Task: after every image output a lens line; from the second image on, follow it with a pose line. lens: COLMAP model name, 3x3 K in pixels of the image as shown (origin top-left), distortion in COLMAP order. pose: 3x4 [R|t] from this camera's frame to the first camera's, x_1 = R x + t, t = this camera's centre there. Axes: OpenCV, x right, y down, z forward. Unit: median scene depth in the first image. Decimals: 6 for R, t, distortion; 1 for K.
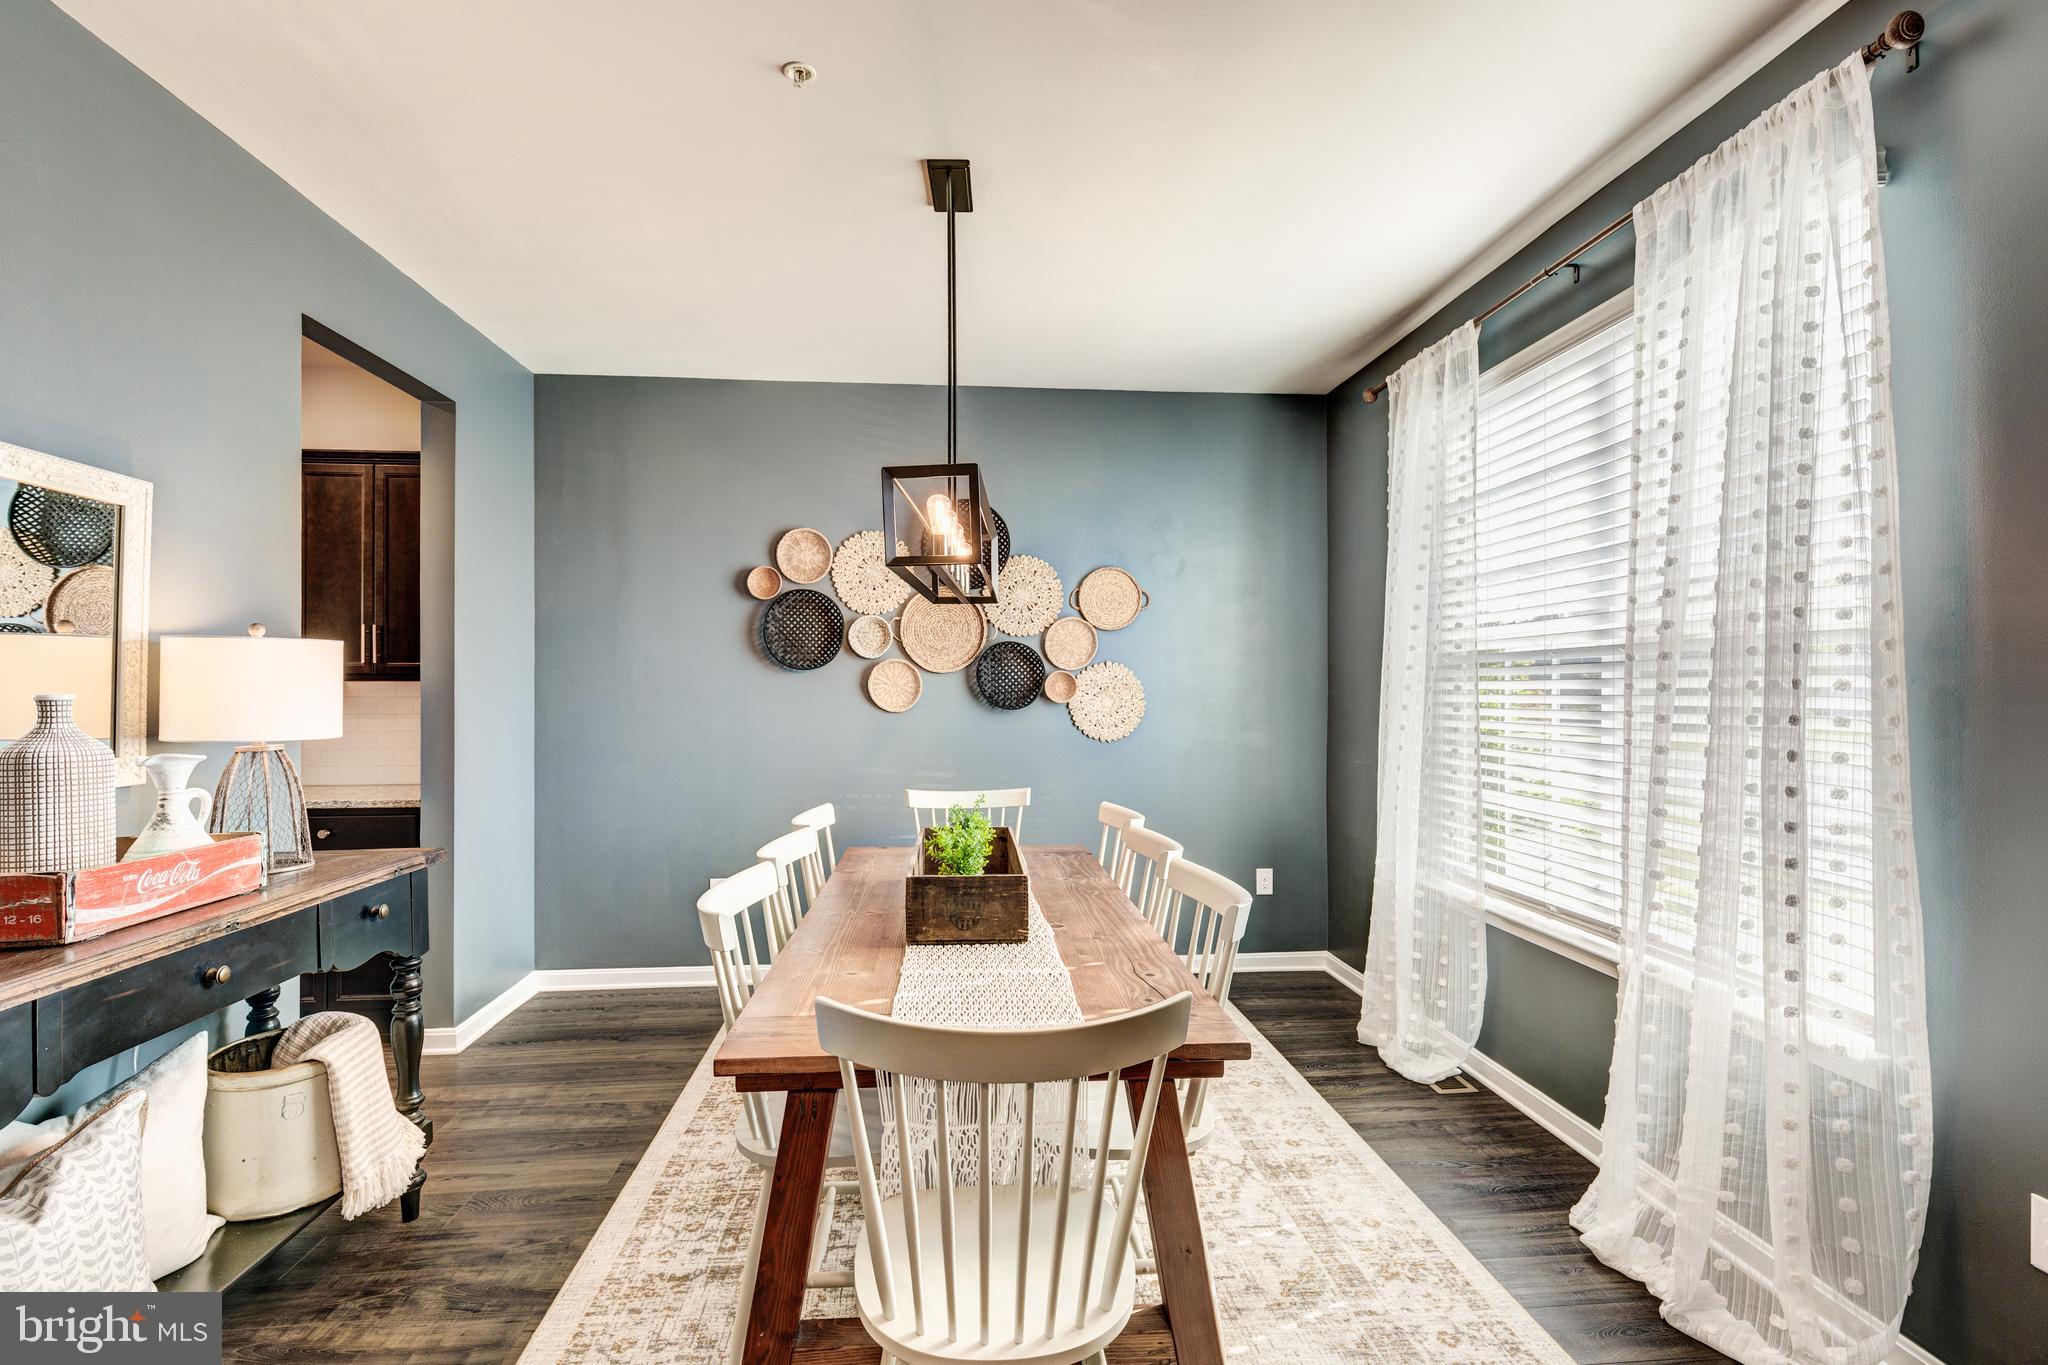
lens RADIAL K [[959.5, 0, 1022.1], [0, 959.5, 680.2], [0, 0, 1]] dist [0.001918, -0.000708]
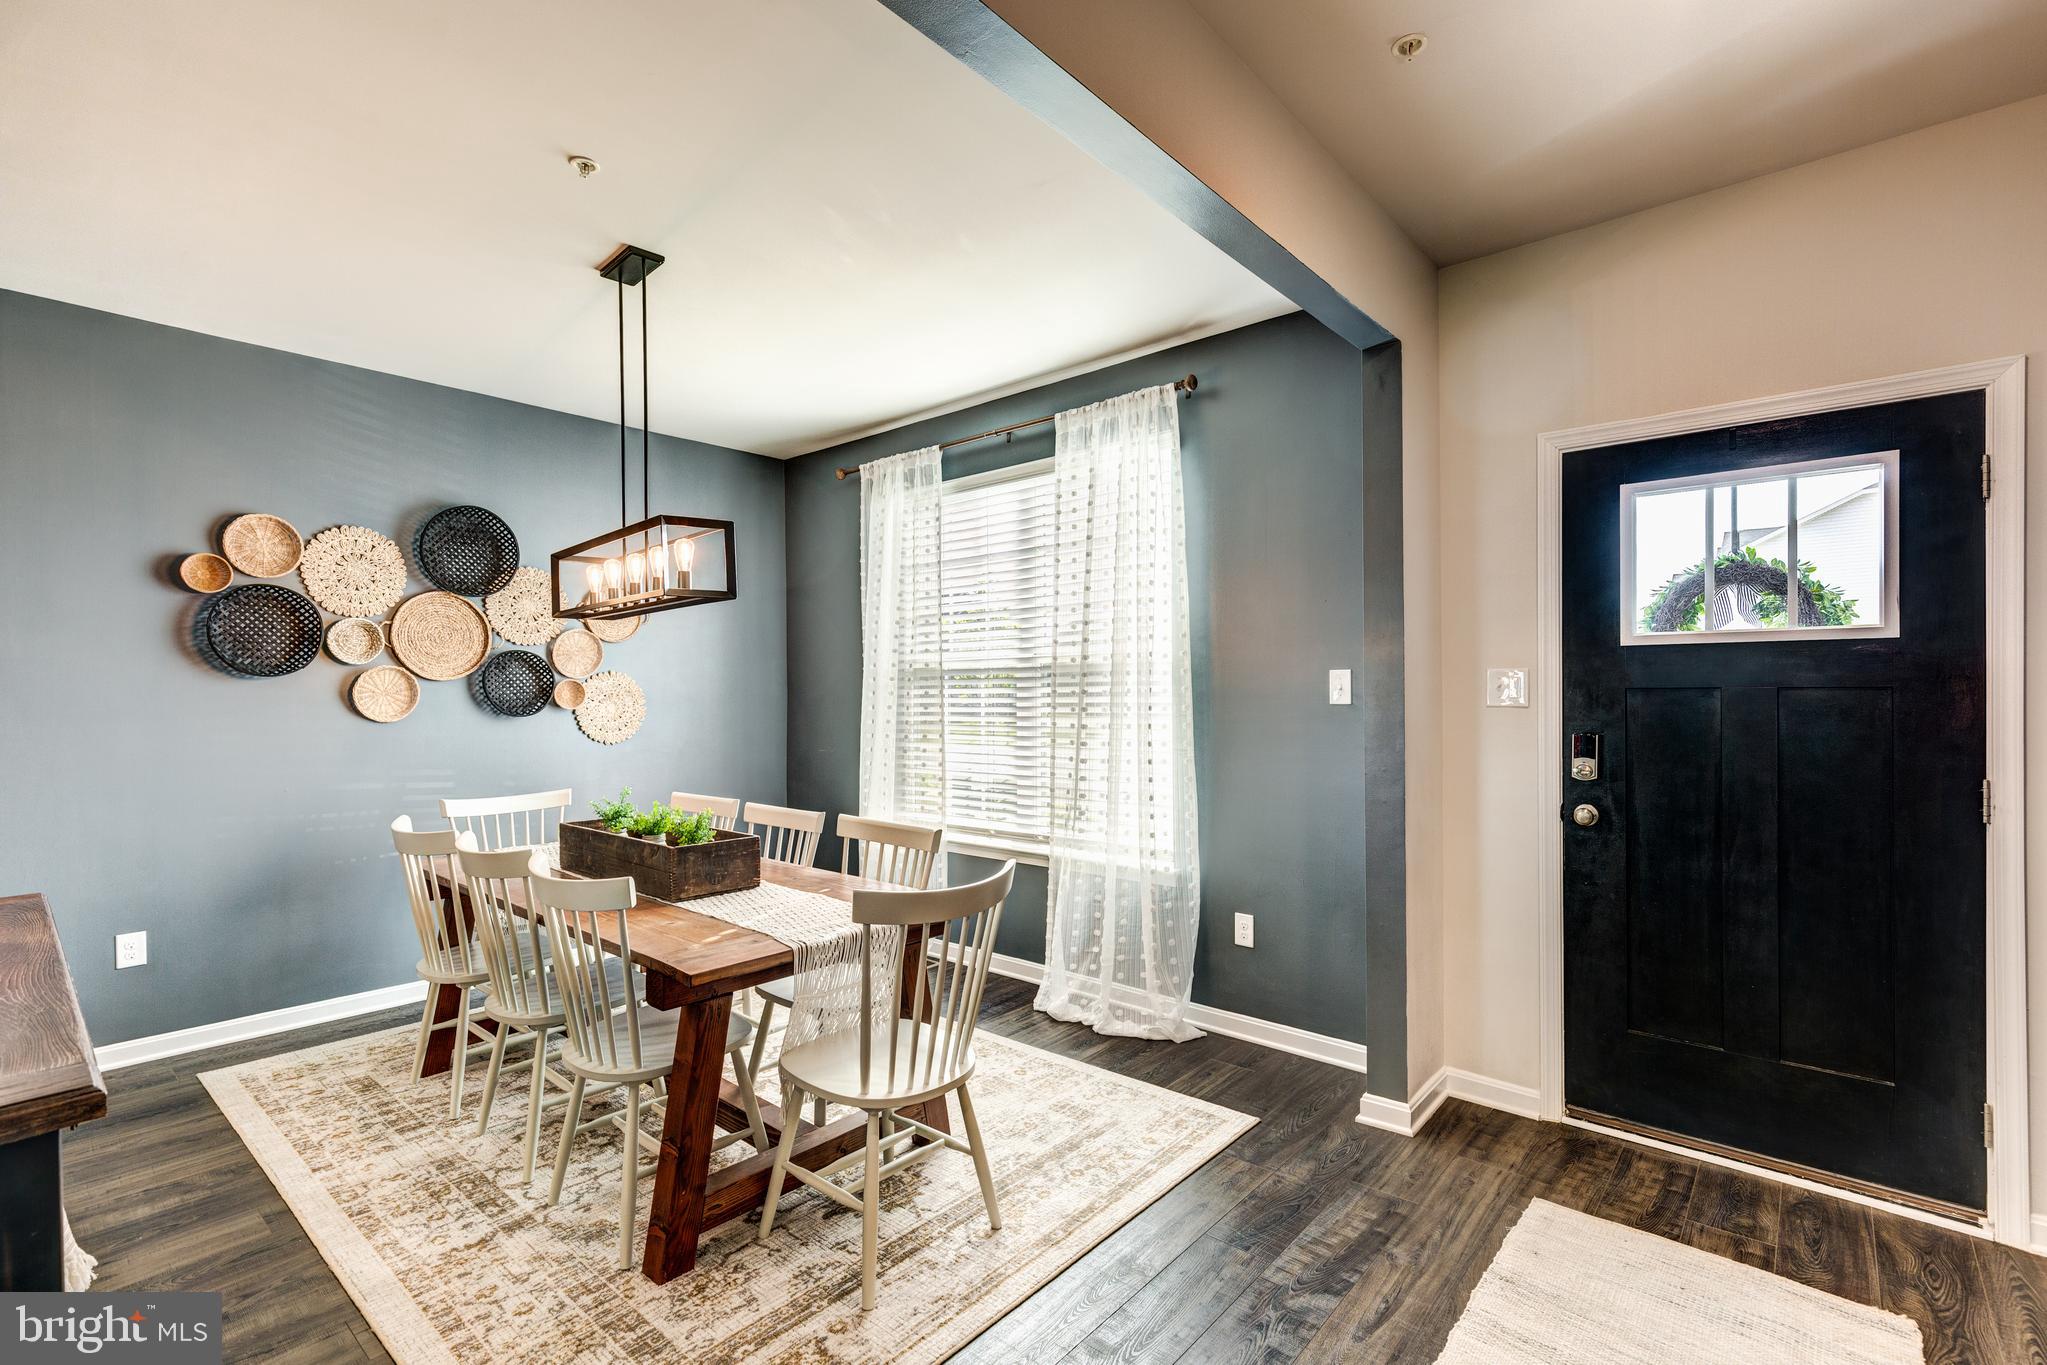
lens RADIAL K [[915.5, 0, 1024.3], [0, 915.5, 687.3], [0, 0, 1]] dist [0.009566, -0.000319]
pose [[0.722644, -0.001076, 0.691219, -0.429521], [-0.000047, 0.999999, 0.001606, -0.003505], [-0.691220, -0.001193, 0.722643, -0.119554]]
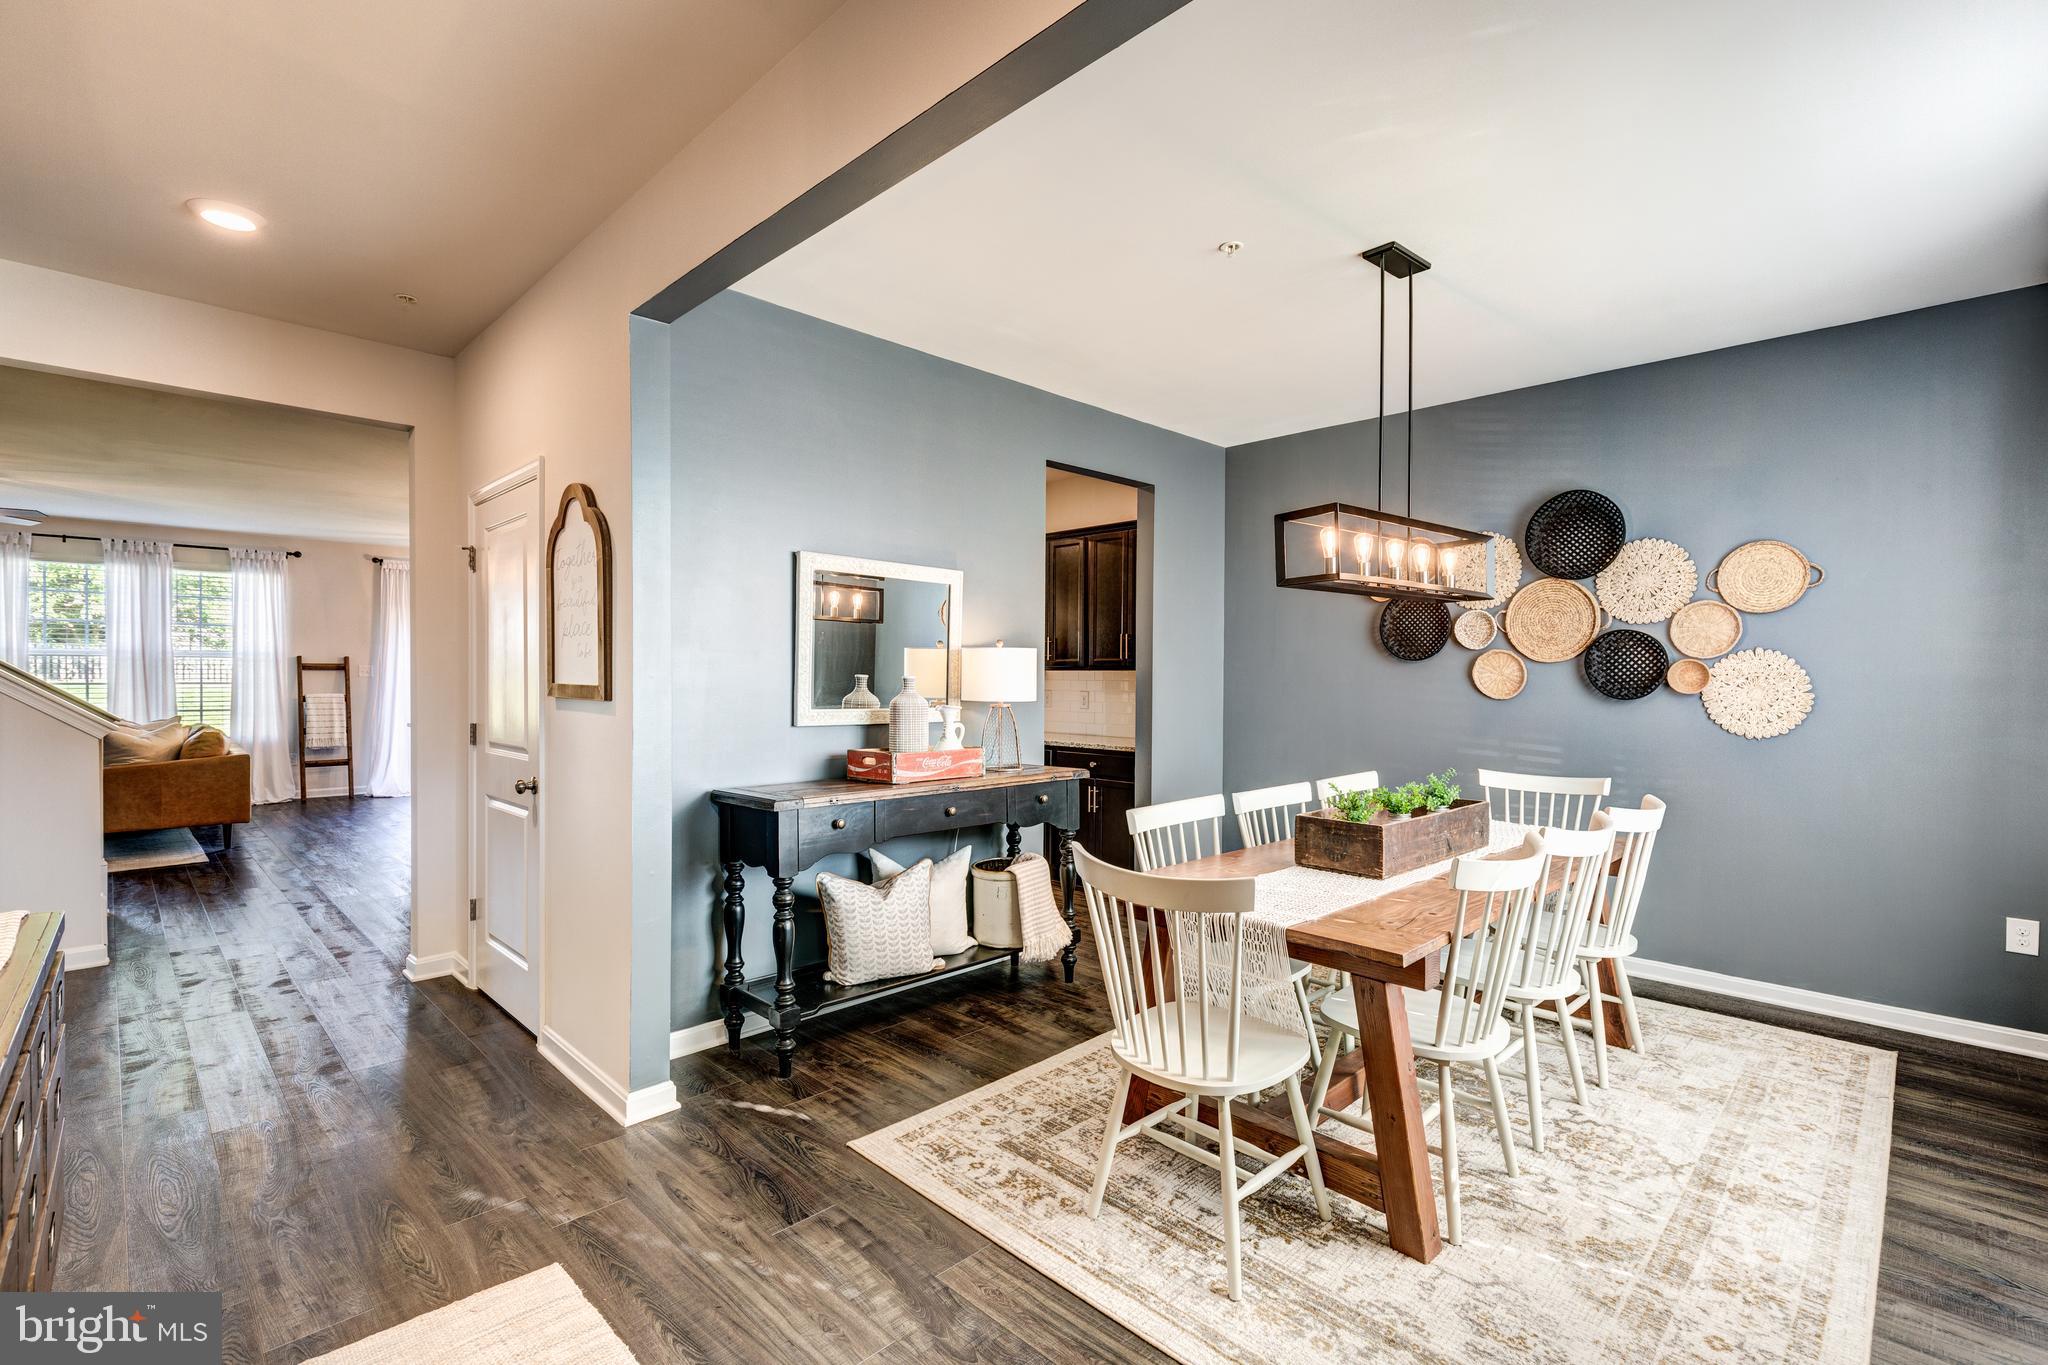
lens RADIAL K [[911.6, 0, 1037.9], [0, 911.6, 682.3], [0, 0, 1]] dist [-0.002802, -0.000686]
pose [[0.648640, 0.011073, -0.761015, 0.435697], [0.000210, 0.999892, 0.014727, -0.001026], [0.761095, -0.009713, 0.648567, -0.076140]]
